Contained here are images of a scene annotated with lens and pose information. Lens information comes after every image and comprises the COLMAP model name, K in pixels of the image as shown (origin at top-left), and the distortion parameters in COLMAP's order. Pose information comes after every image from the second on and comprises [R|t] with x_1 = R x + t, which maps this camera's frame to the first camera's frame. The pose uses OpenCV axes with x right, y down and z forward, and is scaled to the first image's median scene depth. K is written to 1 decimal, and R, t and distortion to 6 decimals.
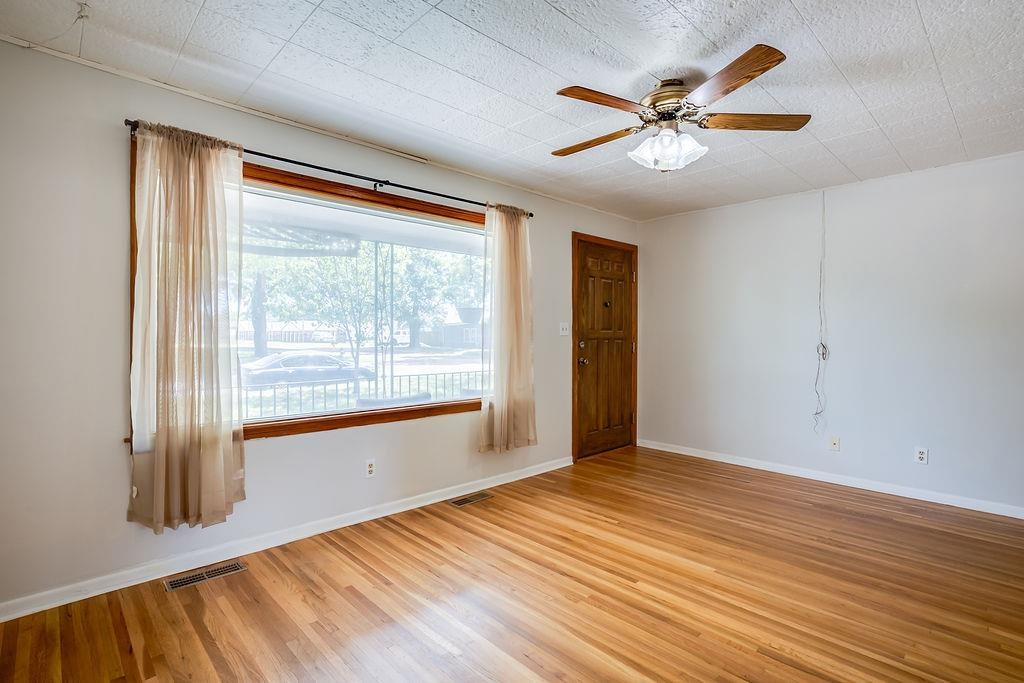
lens RADIAL K [[491.7, 0, 515.0], [0, 491.7, 335.3], [0, 0, 1]] dist [-0.037844, 0.020579]
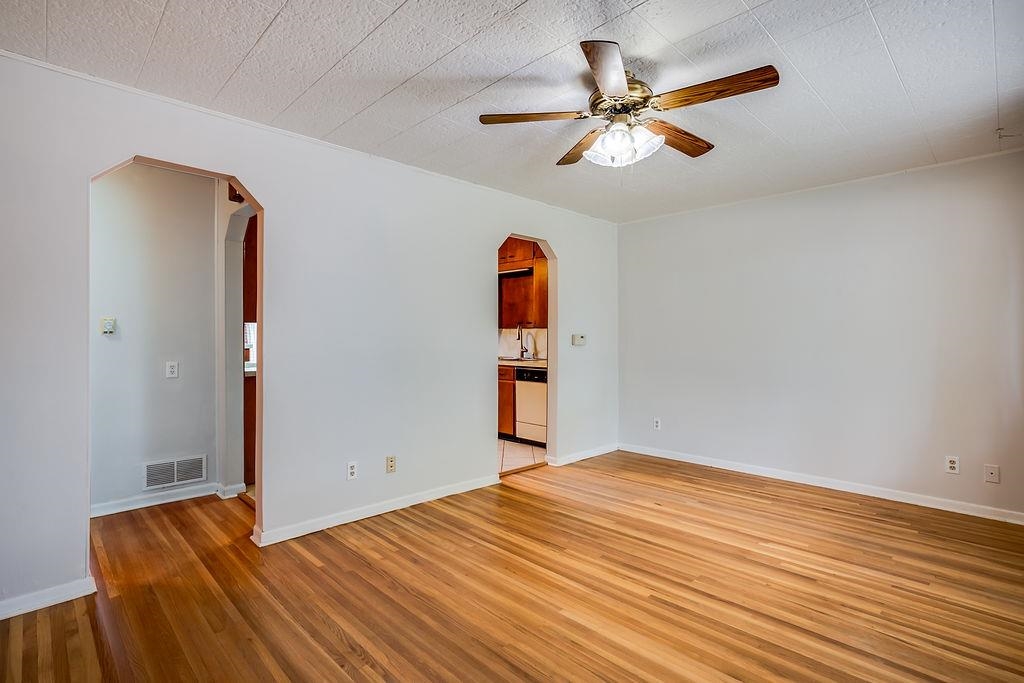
lens RADIAL K [[491.7, 0, 515.0], [0, 491.7, 335.3], [0, 0, 1]] dist [-0.037844, 0.020579]
pose [[-0.999909, -0.004815, -0.012564, 0.400870], [-0.004807, 0.999988, -0.000609, -0.001707], [0.012567, -0.000549, -0.999921, 1.478928]]
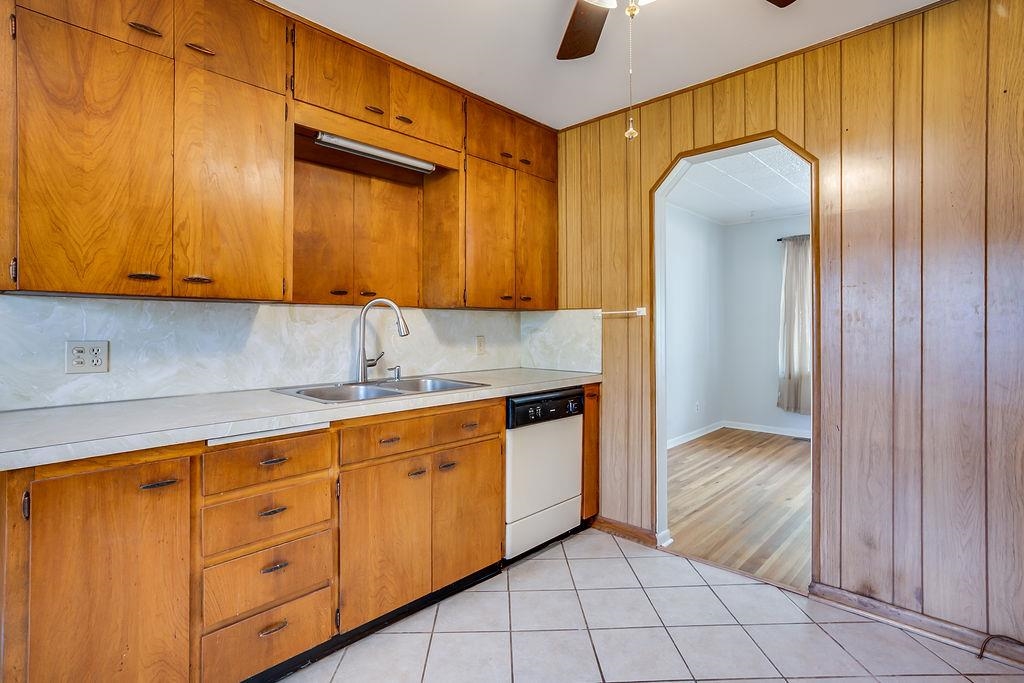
lens RADIAL K [[505.4, 0, 515.6], [0, 505.4, 326.3], [0, 0, 1]] dist [-0.016419, 0.001374]
pose [[0.045921, -0.002336, -0.998942, 1.145223], [-0.000394, 0.999997, -0.002357, 0.001213], [0.998945, 0.000502, 0.045920, -0.294367]]
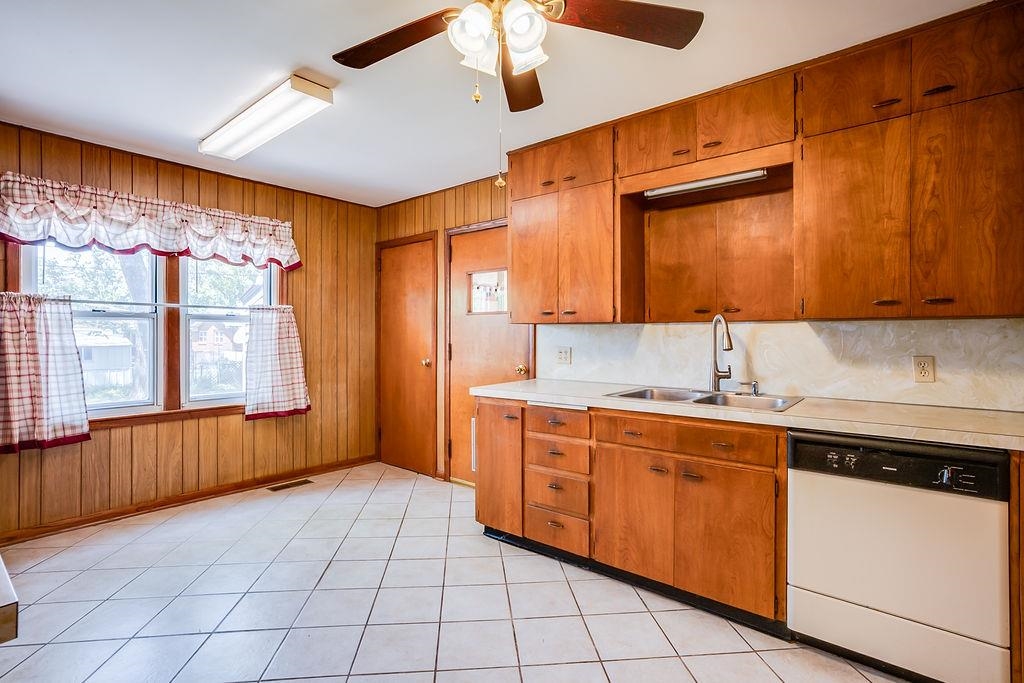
lens RADIAL K [[491.7, 0, 515.0], [0, 491.7, 335.3], [0, 0, 1]] dist [-0.037844, 0.020579]
pose [[-0.993010, -0.006984, -0.117823, 0.785717], [-0.006653, 0.999973, -0.003205, -0.004688], [0.117842, -0.002399, -0.993029, 0.291756]]
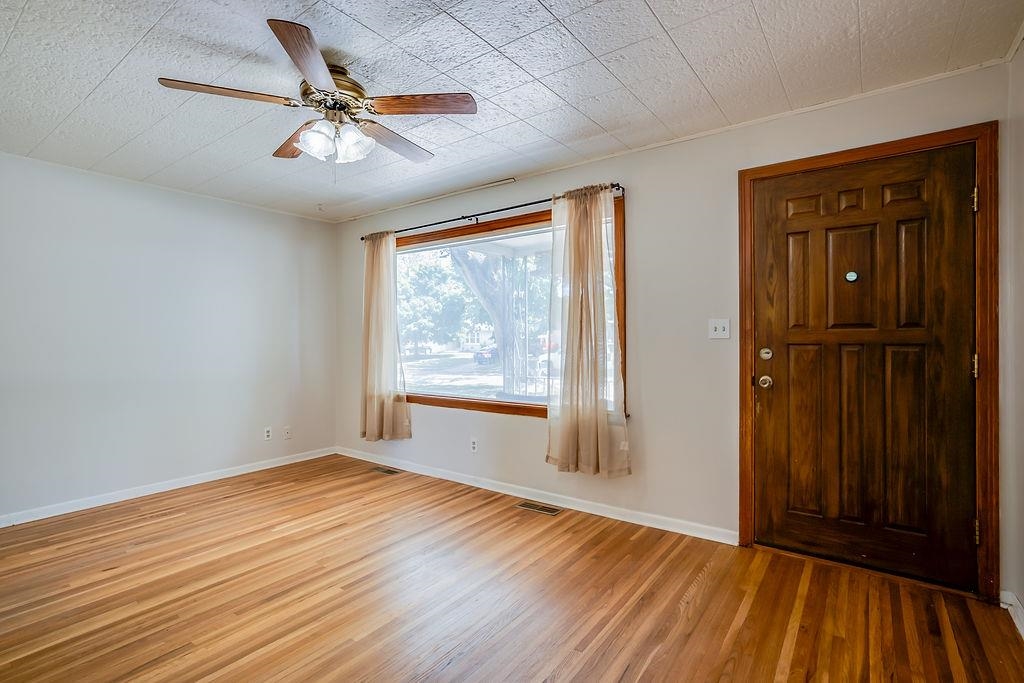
lens RADIAL K [[491.7, 0, 515.0], [0, 491.7, 335.3], [0, 0, 1]] dist [-0.037844, 0.020579]
pose [[0.177760, -0.008829, -0.984034, 0.978014], [0.003027, 0.999960, -0.008425, 0.000674], [0.984069, -0.001481, 0.177779, 0.888051]]
